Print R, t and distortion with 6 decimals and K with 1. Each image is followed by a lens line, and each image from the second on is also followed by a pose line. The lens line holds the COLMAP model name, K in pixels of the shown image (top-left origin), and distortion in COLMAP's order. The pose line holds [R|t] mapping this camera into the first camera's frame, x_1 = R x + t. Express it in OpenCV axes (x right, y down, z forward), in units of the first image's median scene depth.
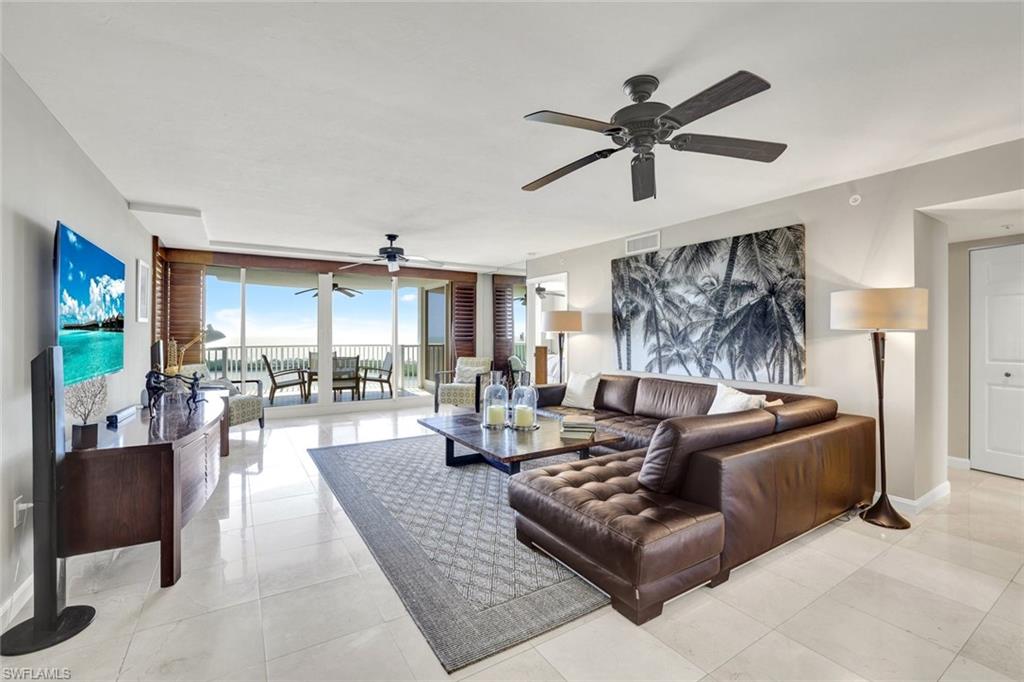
lens RADIAL K [[442.4, 0, 504.8], [0, 442.4, 337.1], [0, 0, 1]] dist [-0.027874, 0.004797]
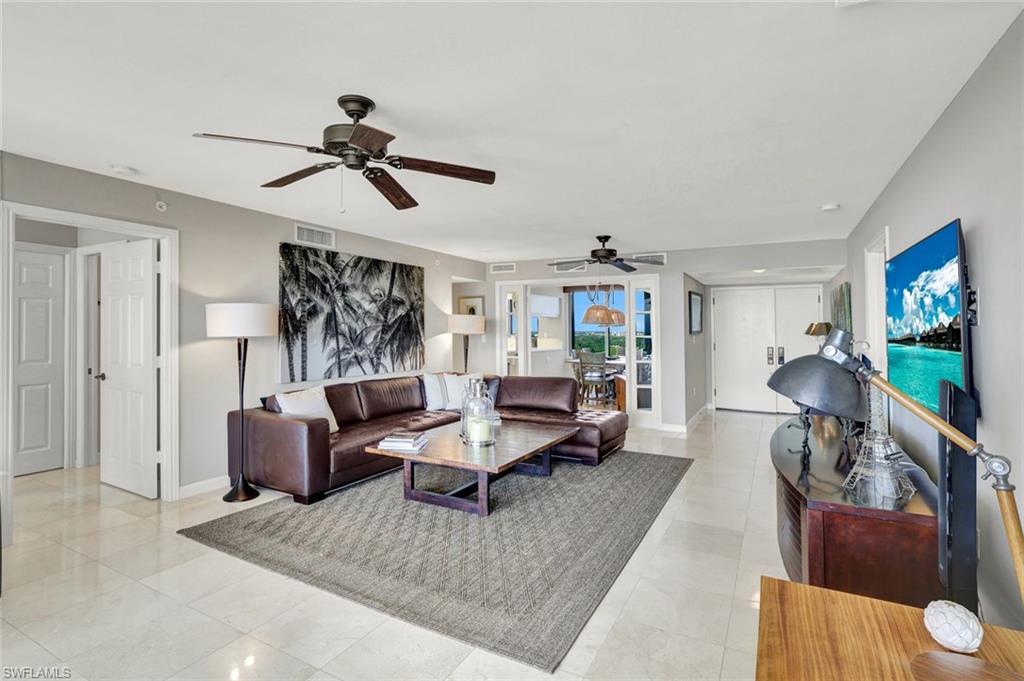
lens RADIAL K [[479.1, 0, 507.8], [0, 479.1, 319.8], [0, 0, 1]] dist [-0.002279, 0.000057]
pose [[-0.478501, 0.016170, 0.877938, -0.807551], [0.000401, 0.999834, -0.018196, -0.028514], [-0.878087, -0.008355, -0.478429, 1.250820]]
